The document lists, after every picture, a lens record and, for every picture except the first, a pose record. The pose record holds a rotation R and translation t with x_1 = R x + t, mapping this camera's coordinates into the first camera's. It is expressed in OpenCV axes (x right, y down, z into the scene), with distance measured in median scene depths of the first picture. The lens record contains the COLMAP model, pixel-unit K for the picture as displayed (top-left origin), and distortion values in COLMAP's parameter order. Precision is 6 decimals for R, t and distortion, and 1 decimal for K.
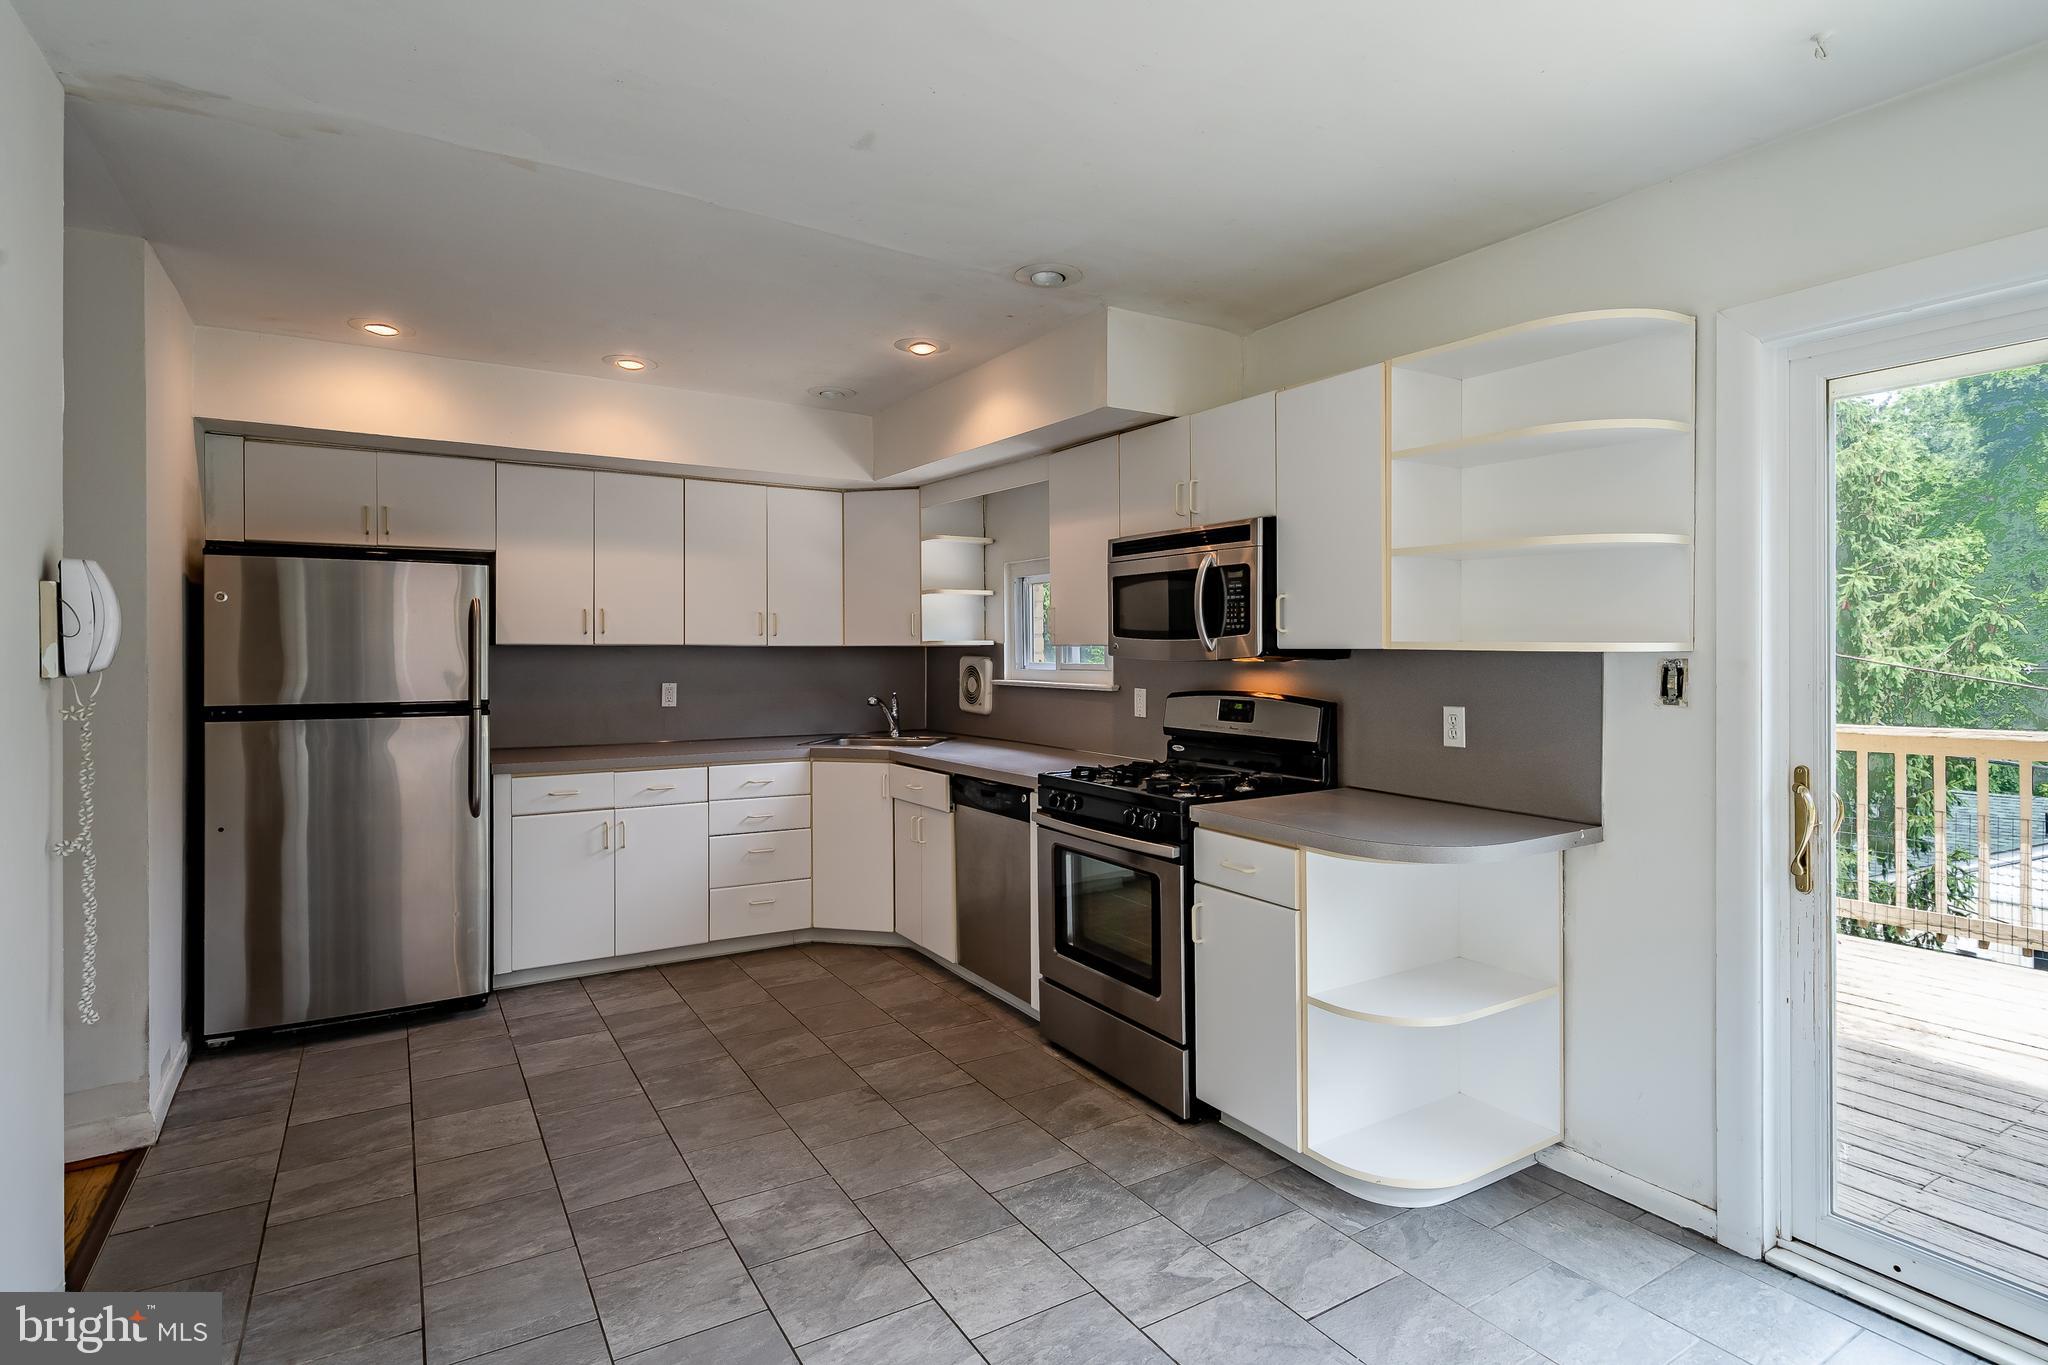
lens RADIAL K [[1031.2, 0, 1022.5], [0, 1031.2, 657.6], [0, 0, 1]] dist [-0.000057, 0.002518]
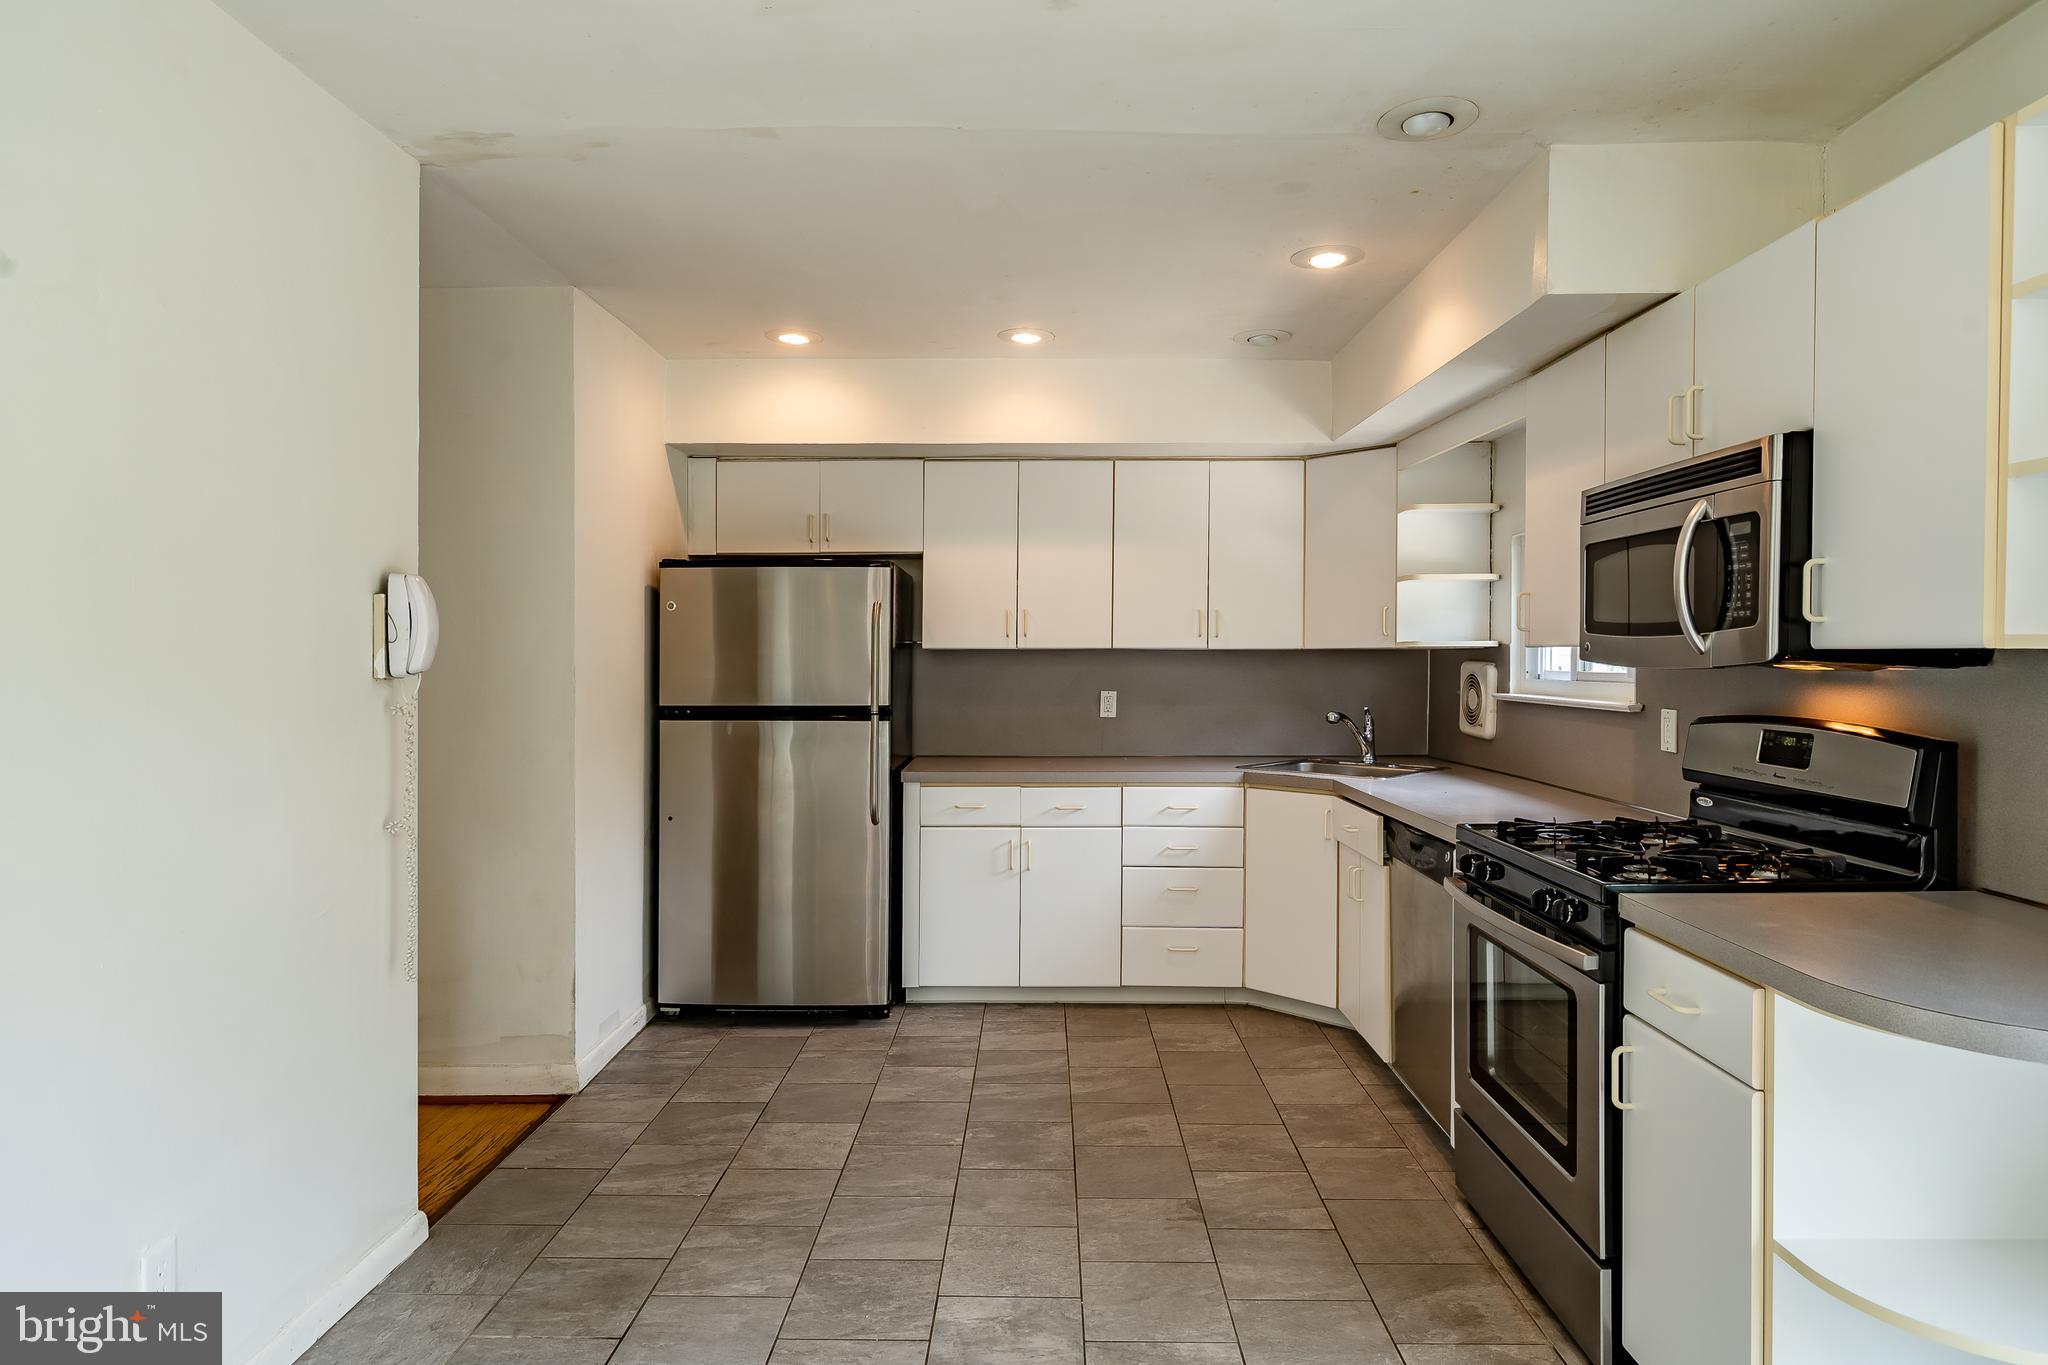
lens RADIAL K [[1161.3, 0, 1024.0], [0, 1161.3, 682.5], [0, 0, 1]] dist [0.004844, 0.000699]
pose [[0.845220, 0.011084, -0.534303, 0.194800], [-0.002228, 0.999849, 0.017218, 0.000170], [0.534413, -0.013362, 0.845118, 0.157026]]
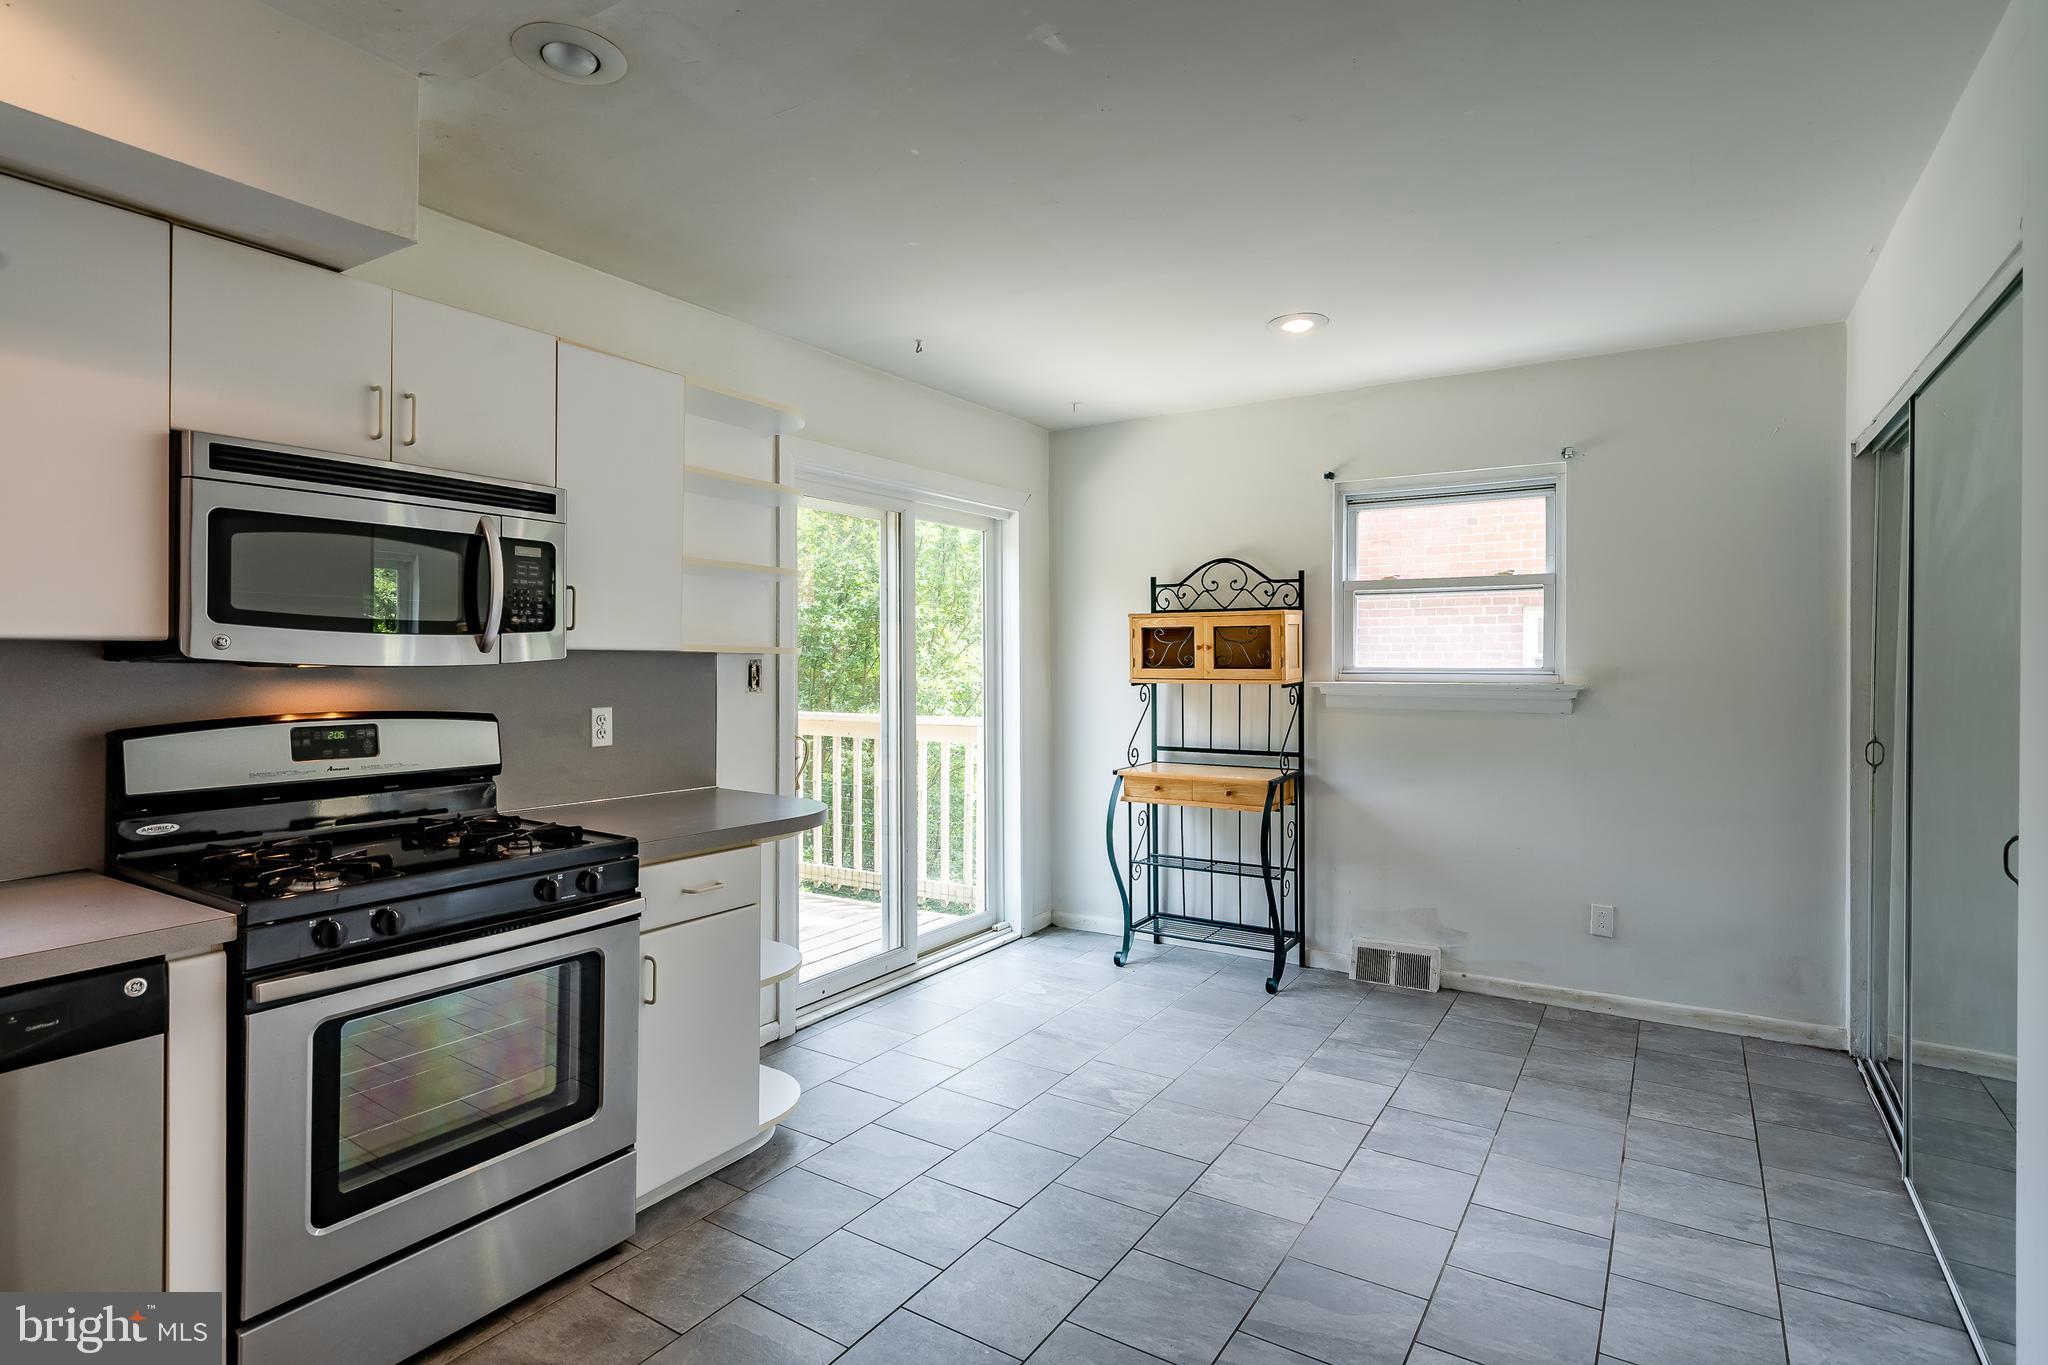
lens RADIAL K [[1031.2, 0, 1022.5], [0, 1031.2, 657.6], [0, 0, 1]] dist [-0.000057, 0.002518]
pose [[-0.434876, -0.001408, 0.900489, -0.580368], [-0.000587, 0.999999, 0.001280, -0.003017], [-0.900490, 0.000028, -0.434877, 0.896384]]
